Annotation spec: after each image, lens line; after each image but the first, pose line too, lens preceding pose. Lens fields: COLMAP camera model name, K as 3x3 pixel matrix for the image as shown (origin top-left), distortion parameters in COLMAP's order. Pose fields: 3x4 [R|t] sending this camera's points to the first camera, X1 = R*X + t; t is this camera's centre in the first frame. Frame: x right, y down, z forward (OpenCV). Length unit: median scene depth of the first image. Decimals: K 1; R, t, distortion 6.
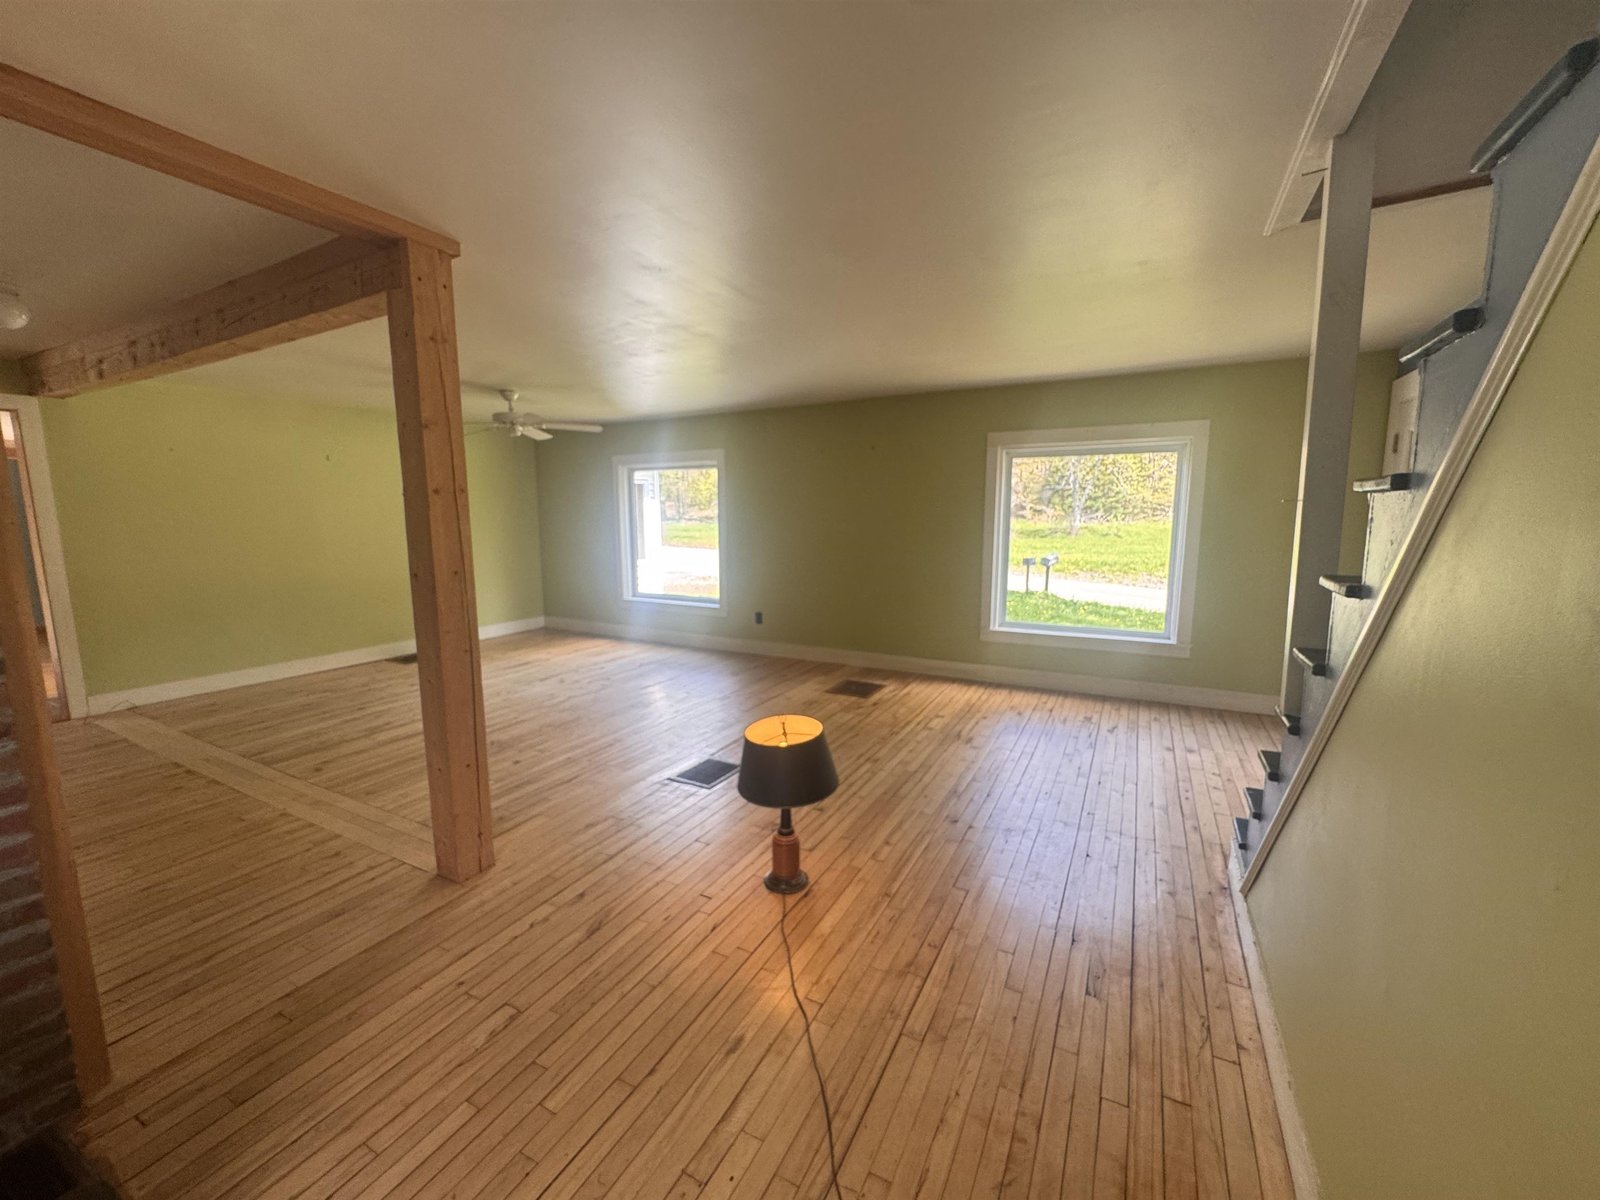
lens RADIAL K [[642.0, 0, 798.6], [0, 642.0, 596.9], [0, 0, 1]] dist [-0.002833, 0.000326]
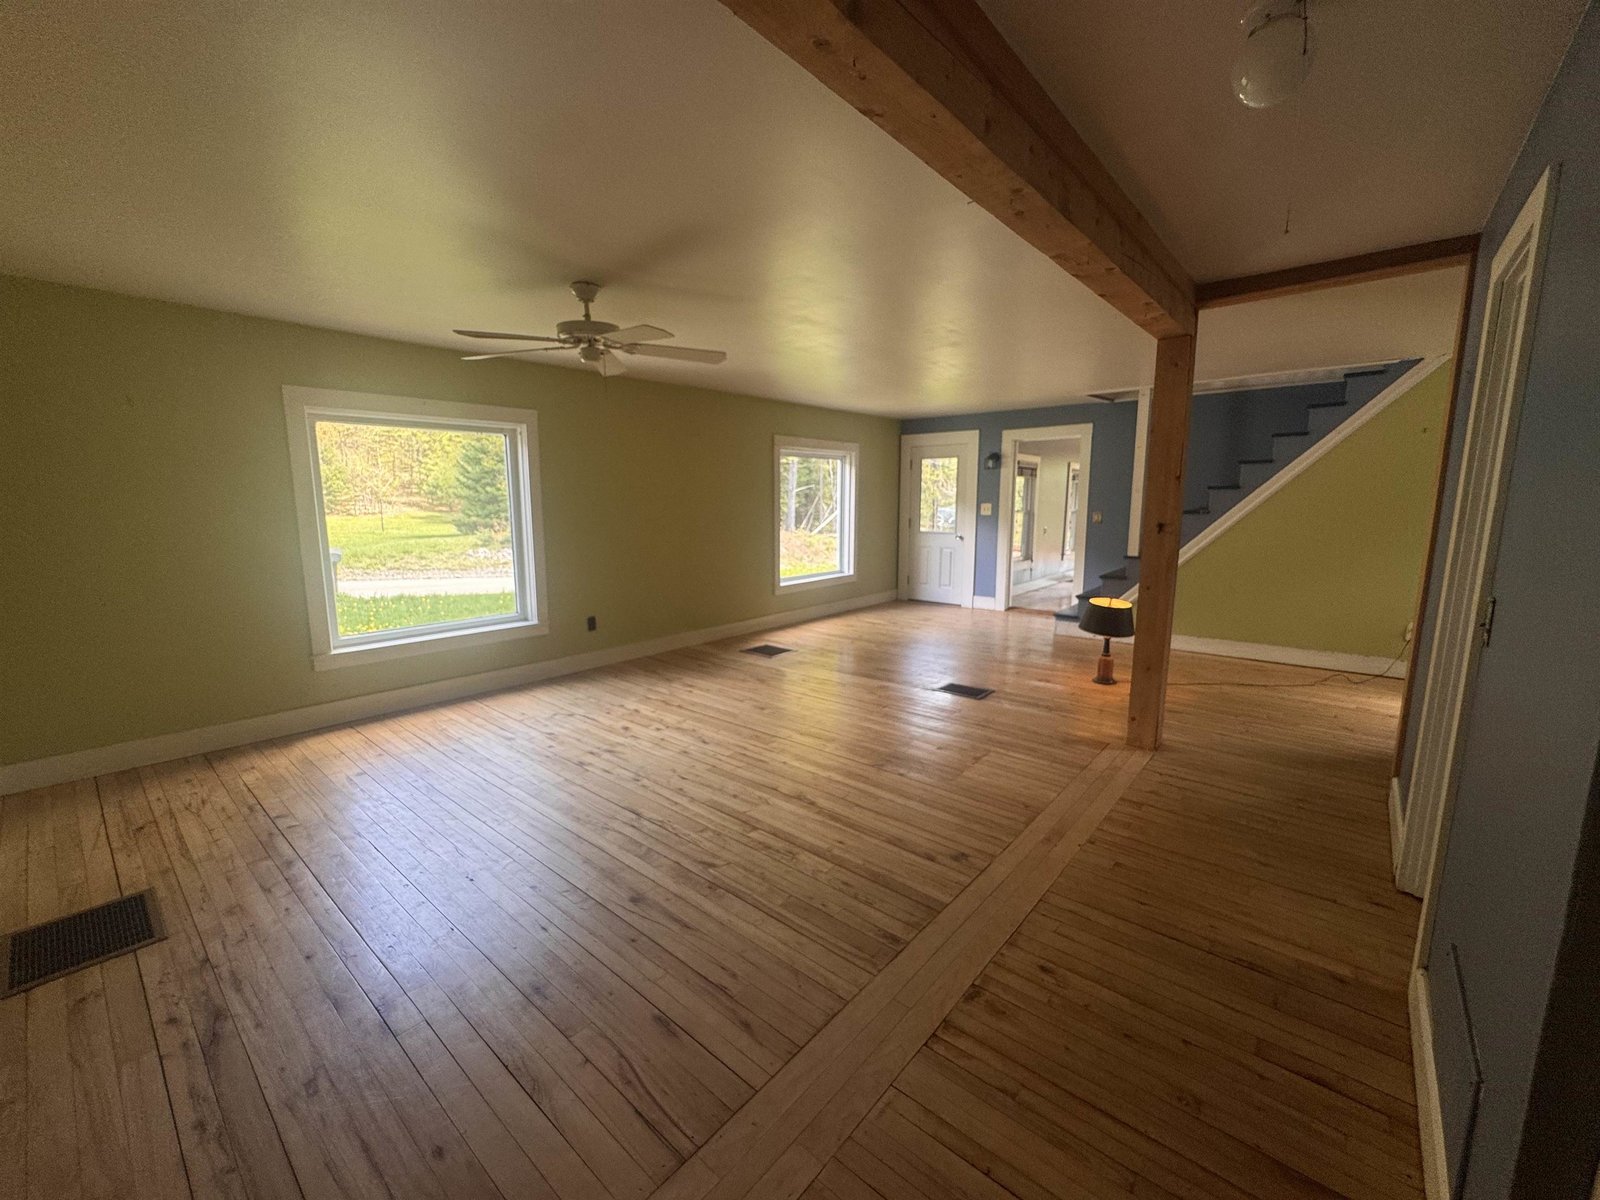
lens RADIAL K [[642.0, 0, 798.6], [0, 642.0, 596.9], [0, 0, 1]] dist [-0.002833, 0.000326]
pose [[0.204293, -0.144954, 0.968118, -1.149170], [0.131394, 0.984087, 0.119618, -0.093512], [-0.970052, 0.102768, 0.220088, 0.799172]]
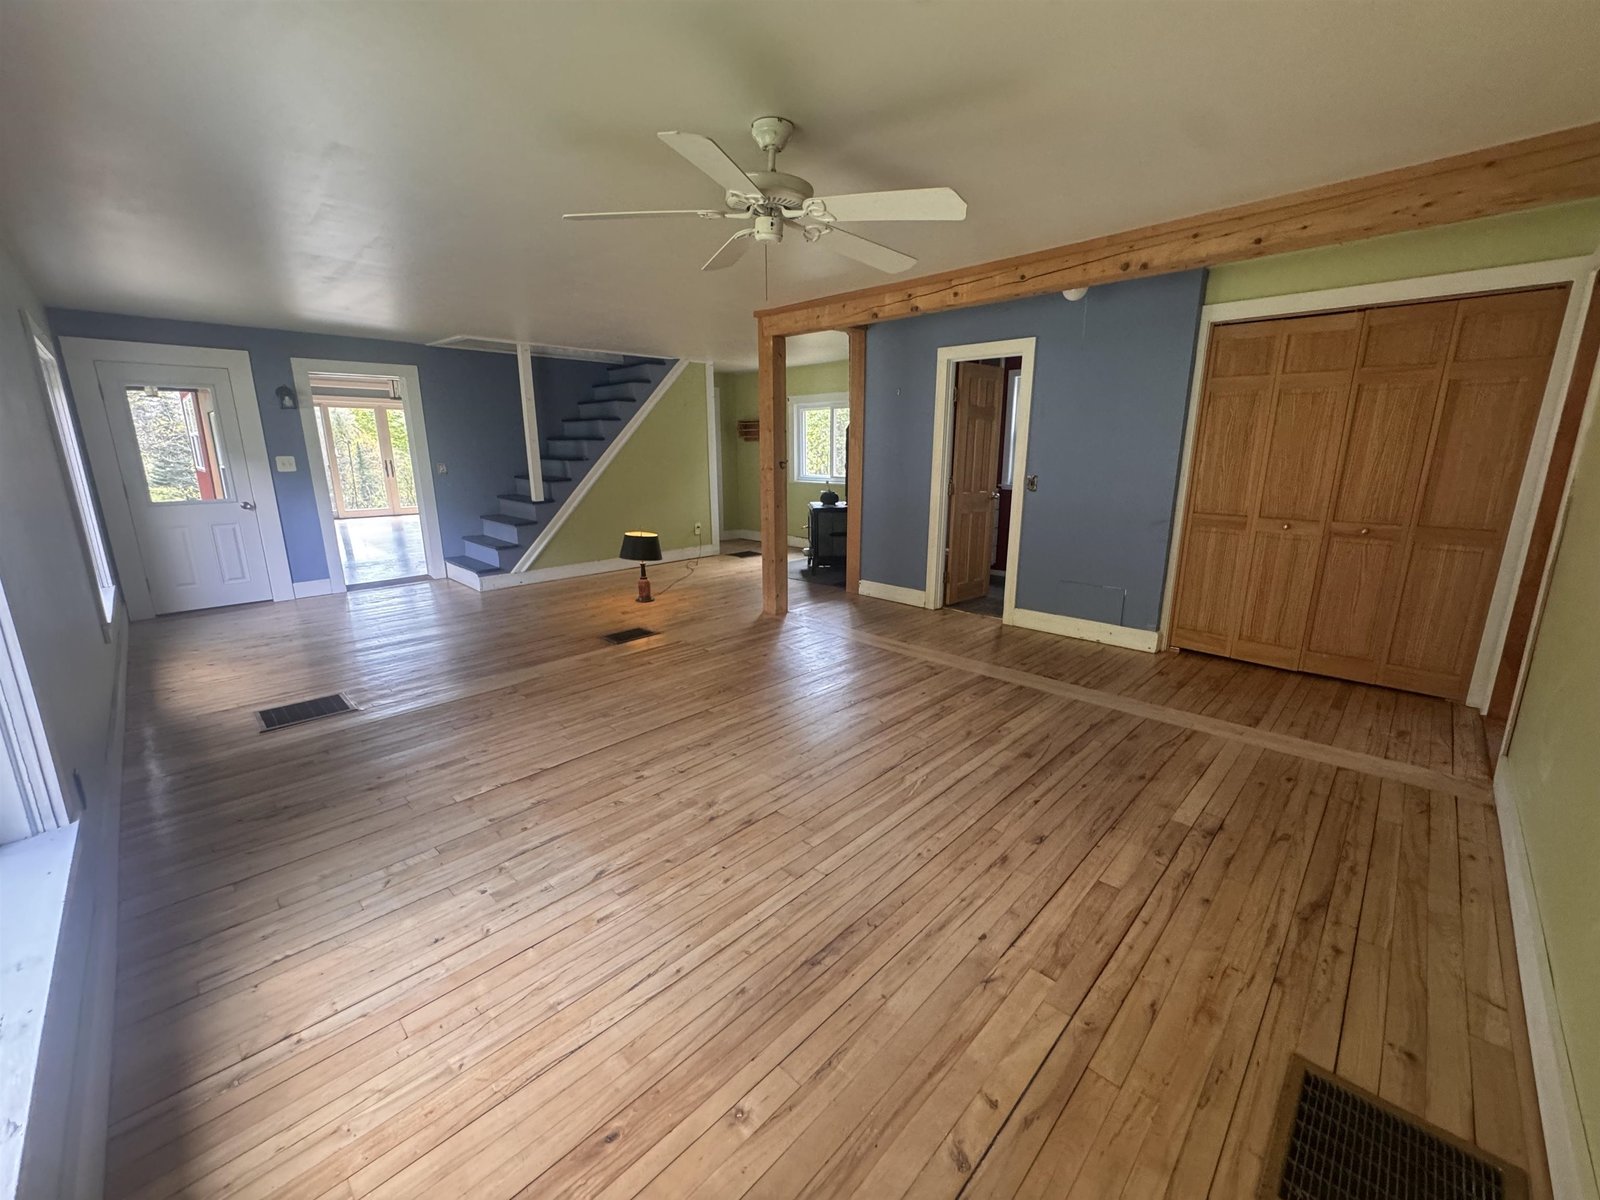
lens RADIAL K [[642.0, 0, 798.6], [0, 642.0, 596.9], [0, 0, 1]] dist [-0.002833, 0.000326]
pose [[-0.962269, -0.051291, 0.267221, -0.664831], [0.046277, 0.936916, 0.346479, -0.201290], [-0.268135, 0.345772, -0.899191, 1.645762]]
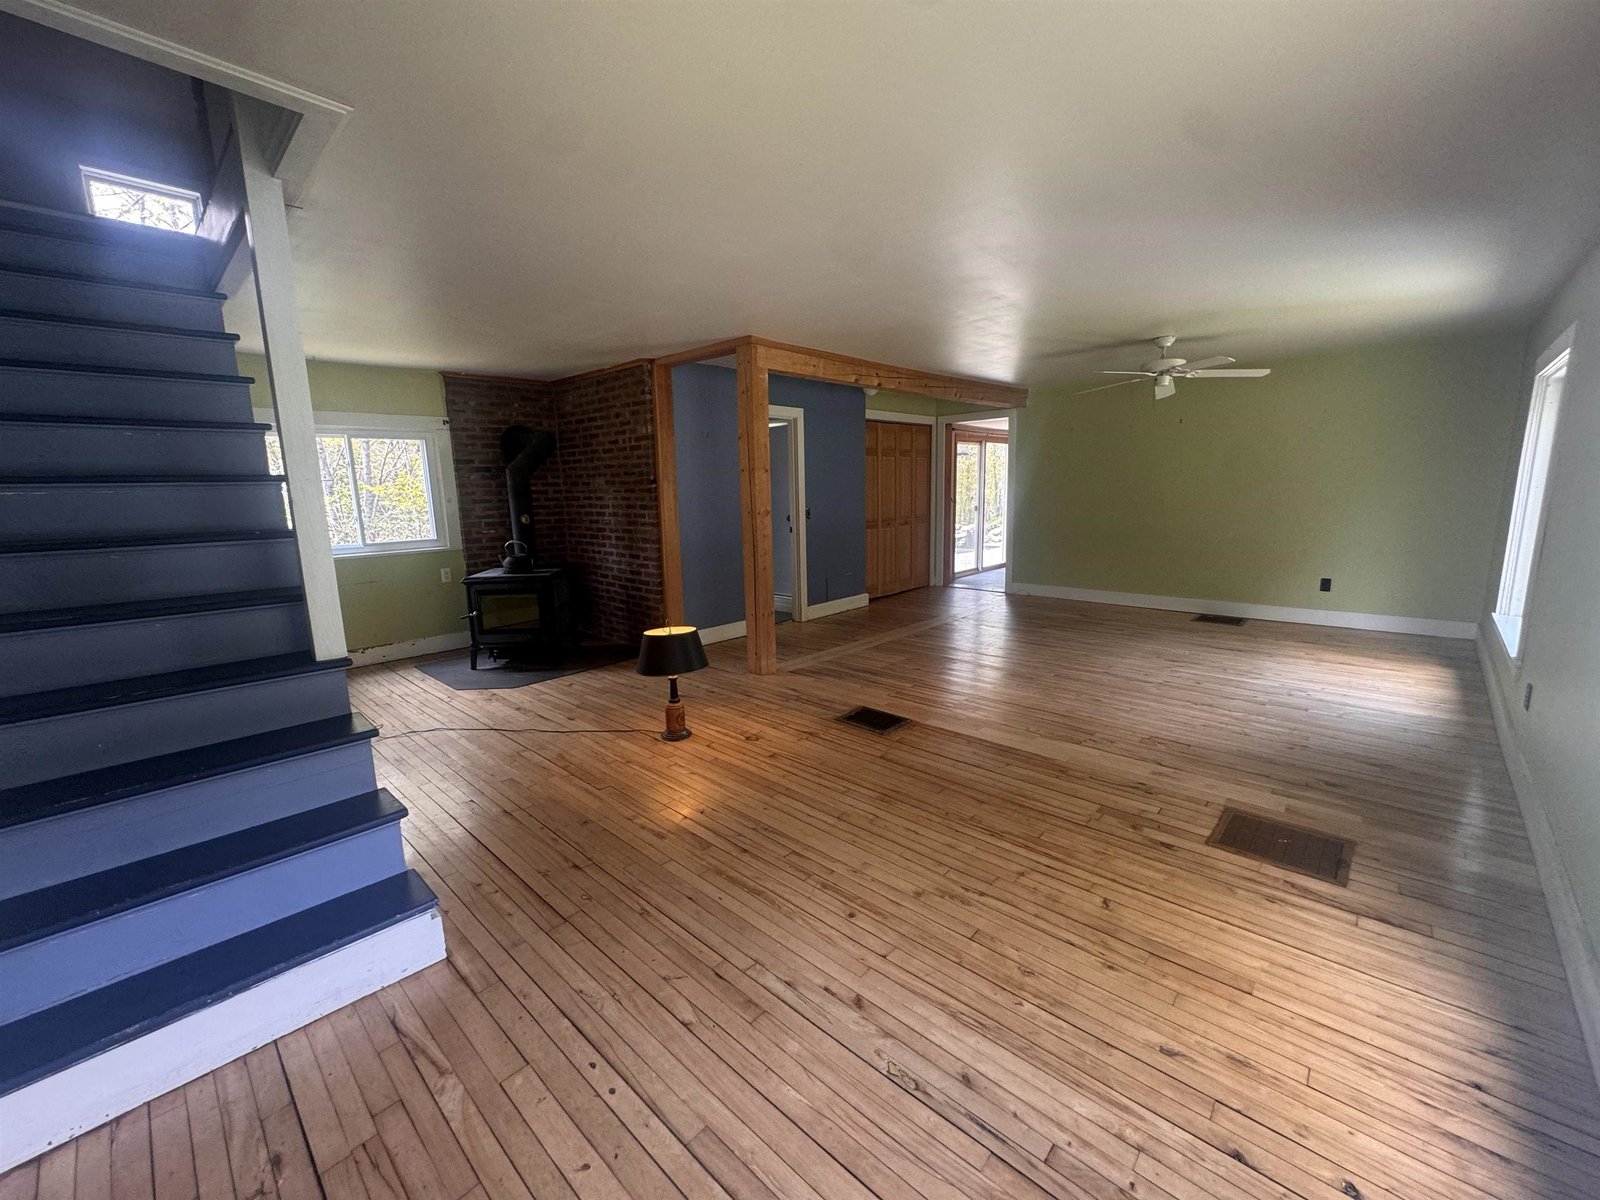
lens RADIAL K [[642.0, 0, 798.6], [0, 642.0, 596.9], [0, 0, 1]] dist [-0.002833, 0.000326]
pose [[-0.253248, 0.179101, -0.950678, 0.688096], [-0.102175, 0.972264, 0.210386, -0.110624], [0.961991, 0.150415, -0.227924, 0.858454]]
